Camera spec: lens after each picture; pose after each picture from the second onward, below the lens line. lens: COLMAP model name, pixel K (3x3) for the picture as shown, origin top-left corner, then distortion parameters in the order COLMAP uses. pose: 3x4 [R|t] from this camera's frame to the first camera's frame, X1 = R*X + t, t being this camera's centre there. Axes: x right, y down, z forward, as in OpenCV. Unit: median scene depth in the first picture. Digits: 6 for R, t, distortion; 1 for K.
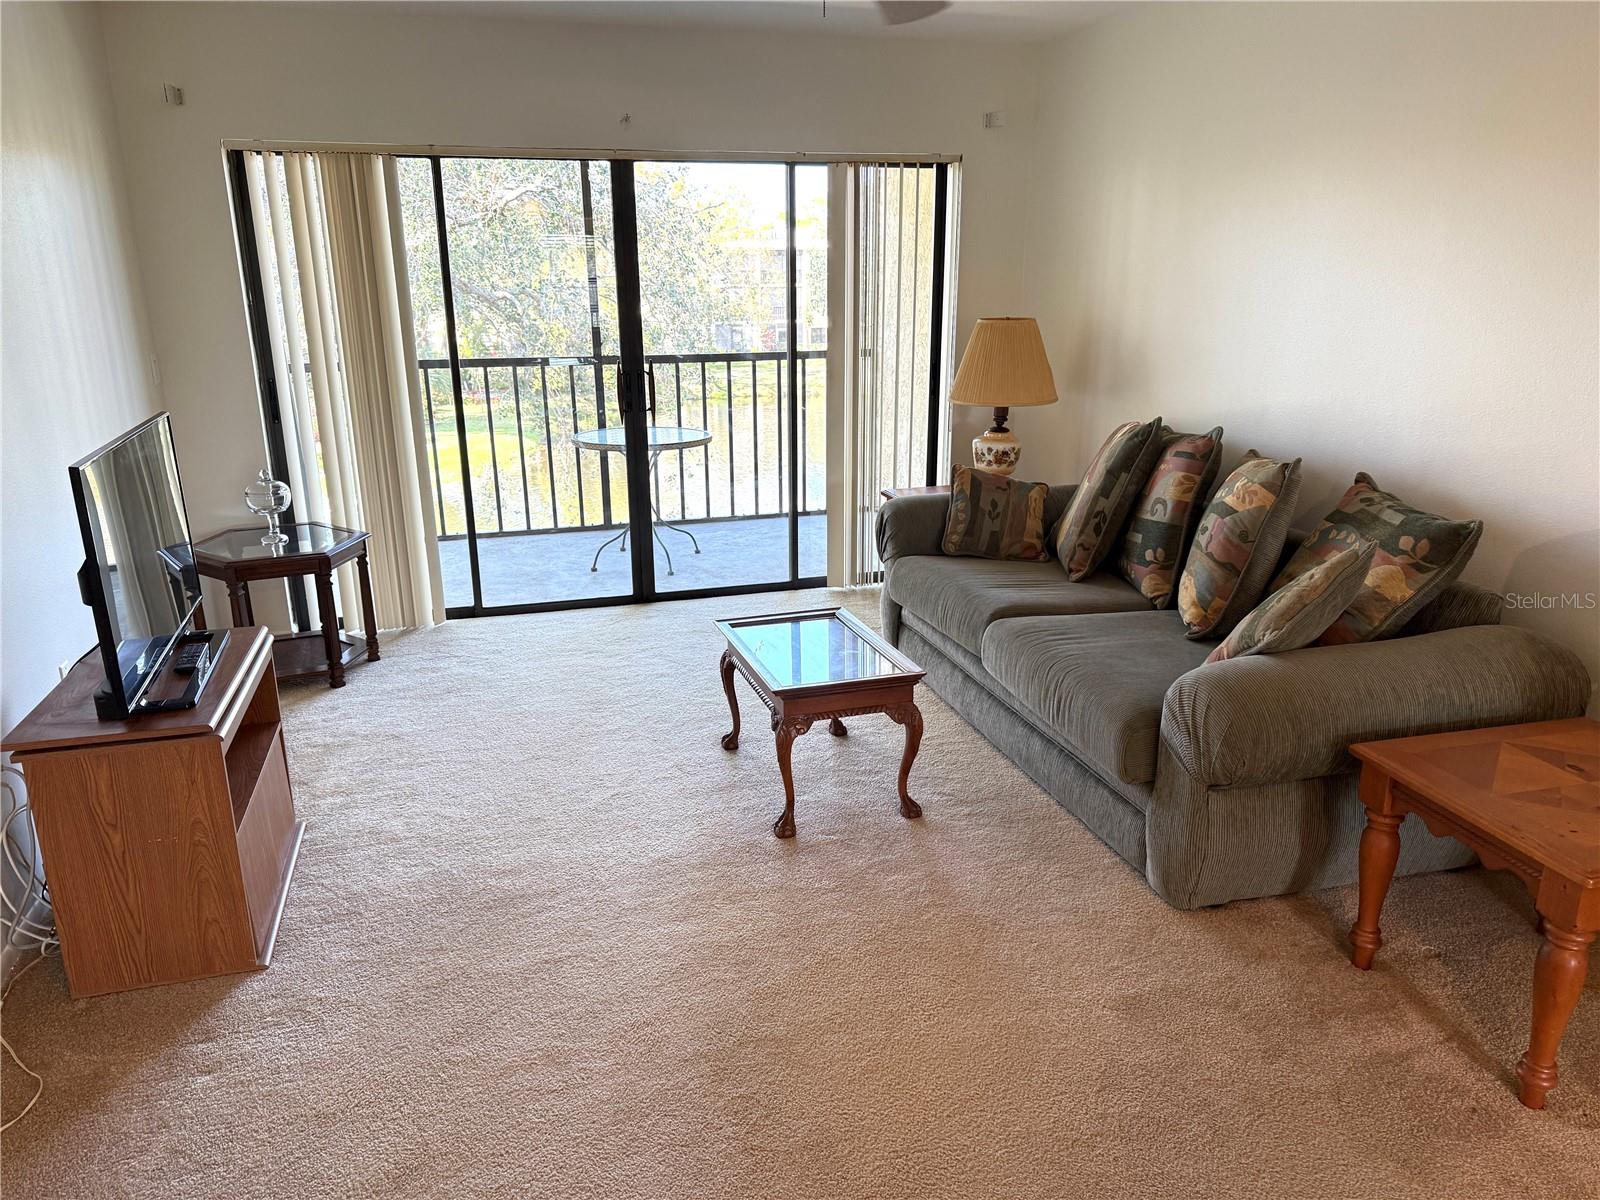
lens RADIAL K [[1116.5, 0, 791.1], [0, 1116.5, 601.5], [0, 0, 1]] dist [0.156235, -0.281106]
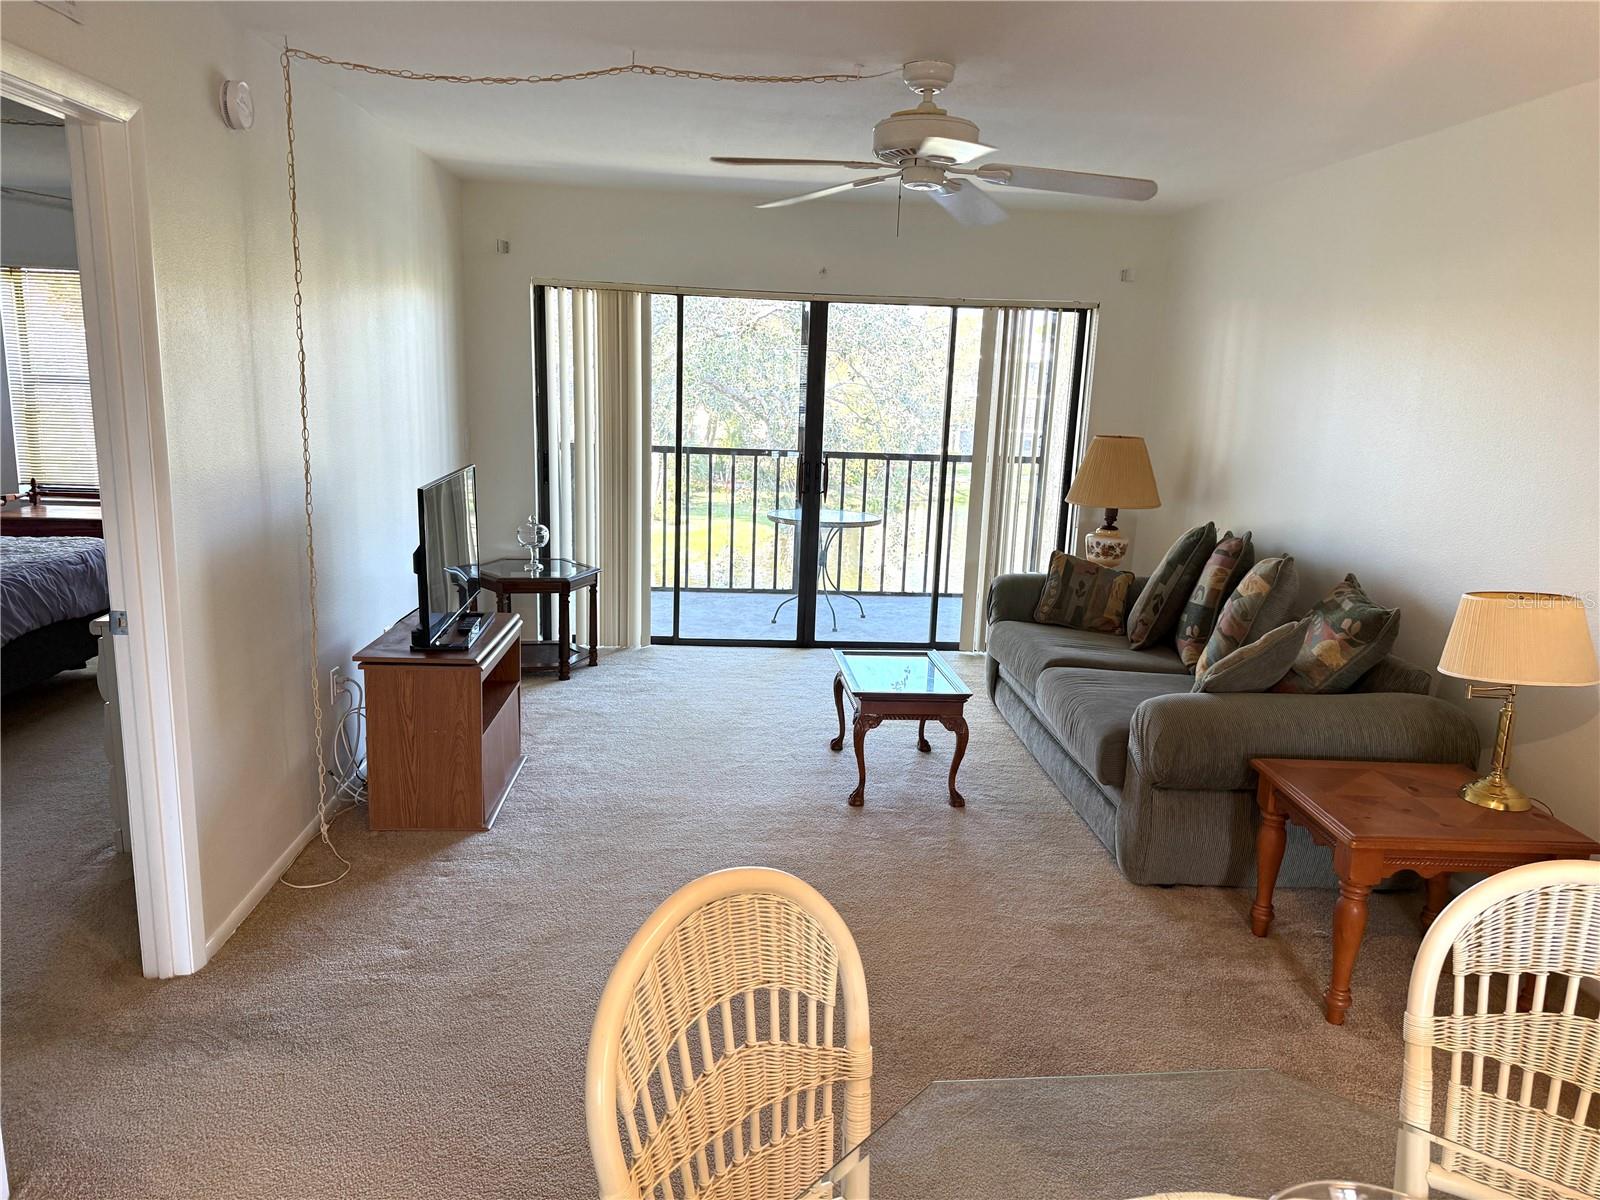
lens RADIAL K [[1110.3, 0, 800.0], [0, 1110.3, 600.0], [0, 0, 1]] dist [0.158851, -0.271886]
pose [[0.976345, 0.086637, -0.198100, 0.141955], [-0.103879, 0.991499, -0.078351, 0.064395], [0.189628, 0.097076, 0.977045, -0.274328]]
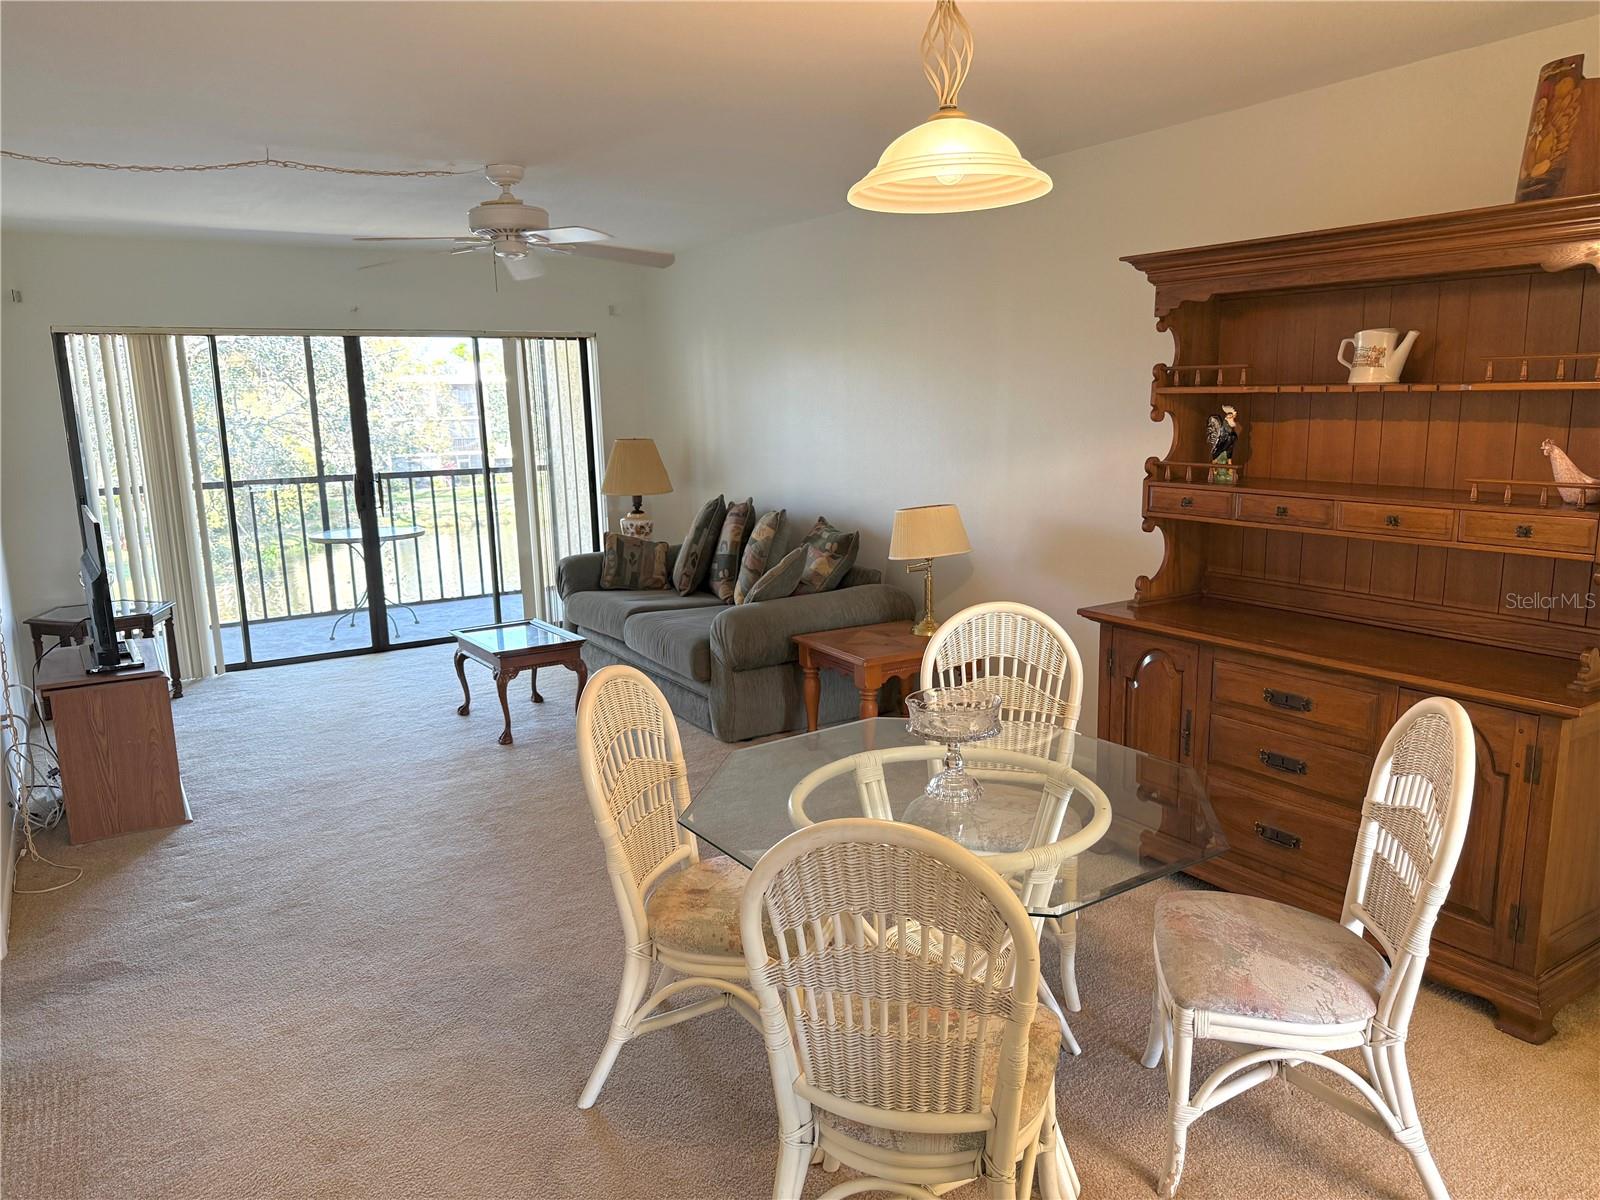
lens RADIAL K [[1116.5, 0, 791.1], [0, 1116.5, 601.5], [0, 0, 1]] dist [0.156235, -0.281106]
pose [[0.962611, -0.062775, 0.263512, -0.021495], [0.091224, 0.991081, -0.097144, 0.165908], [-0.255063, 0.117550, 0.959752, -0.597120]]
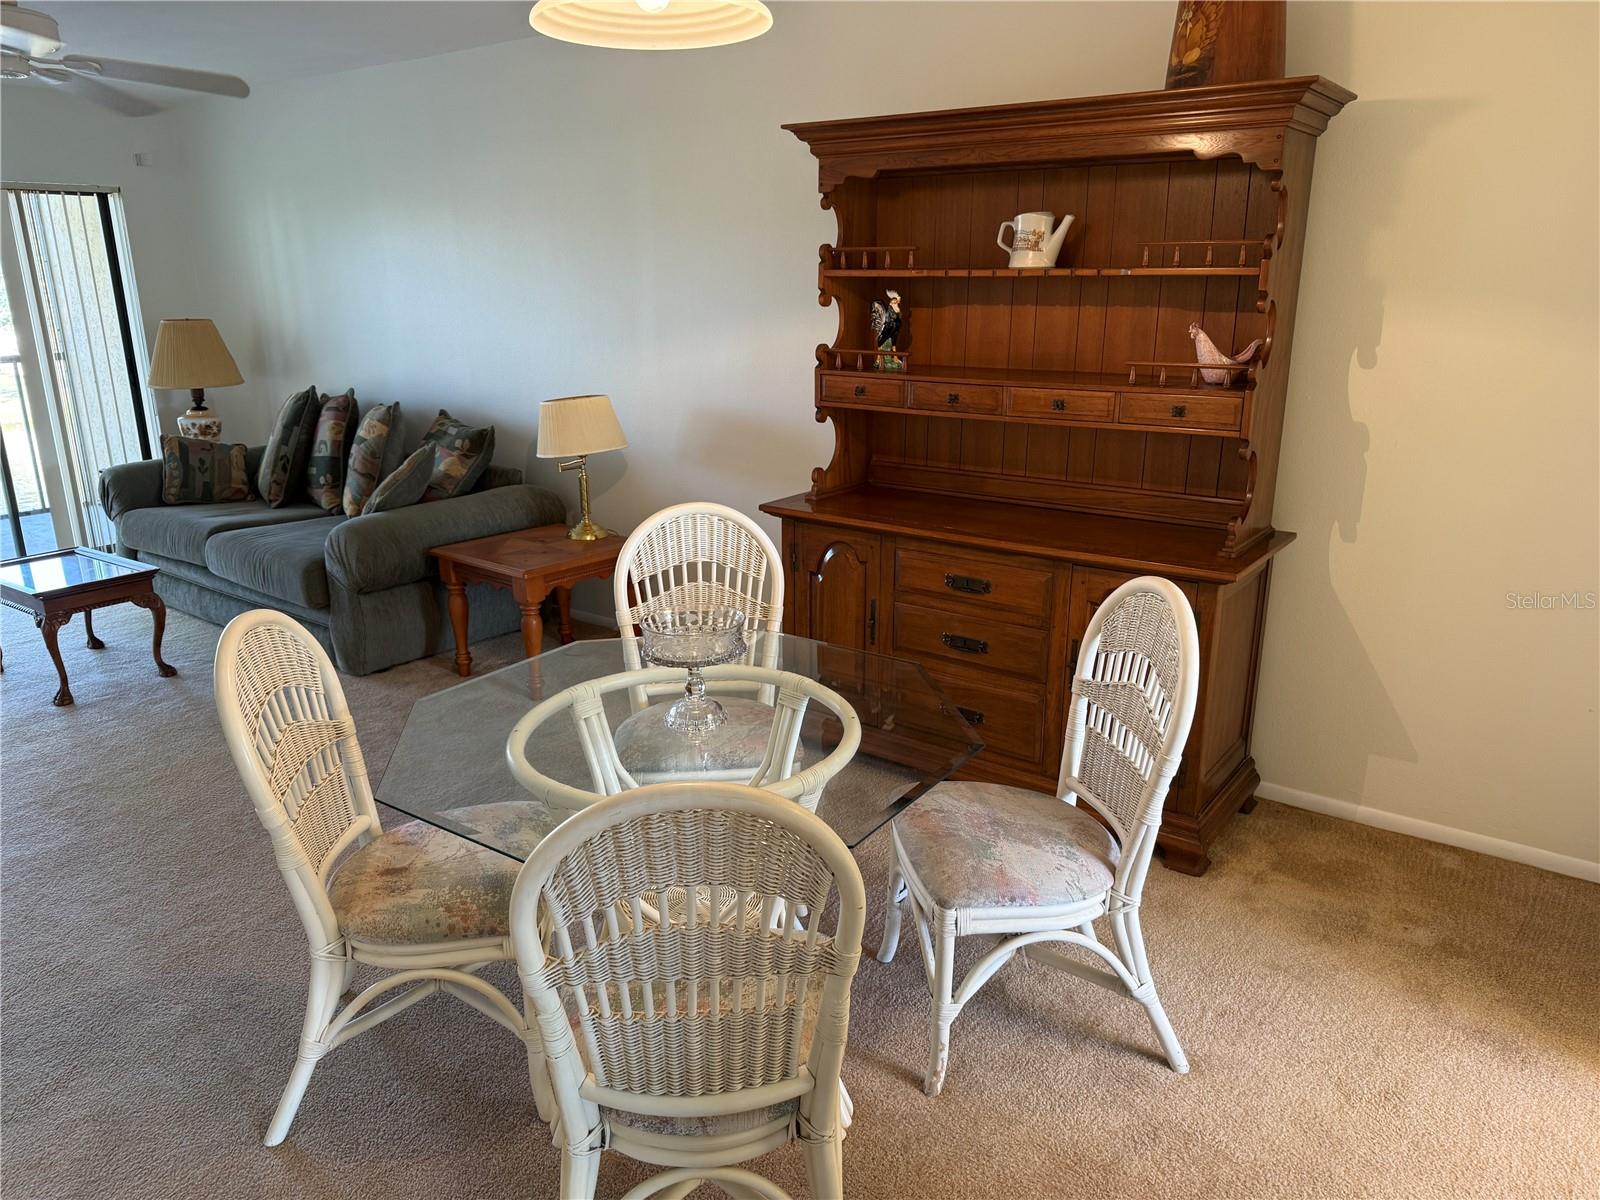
lens RADIAL K [[1121.9, 0, 794.1], [0, 1121.9, 607.7], [0, 0, 1]] dist [0.074189, -0.095643]
pose [[0.804557, -0.167007, 0.569909, -0.048780], [0.168145, 0.984437, 0.051105, 0.142220], [-0.569575, 0.054710, 0.820117, -0.501926]]
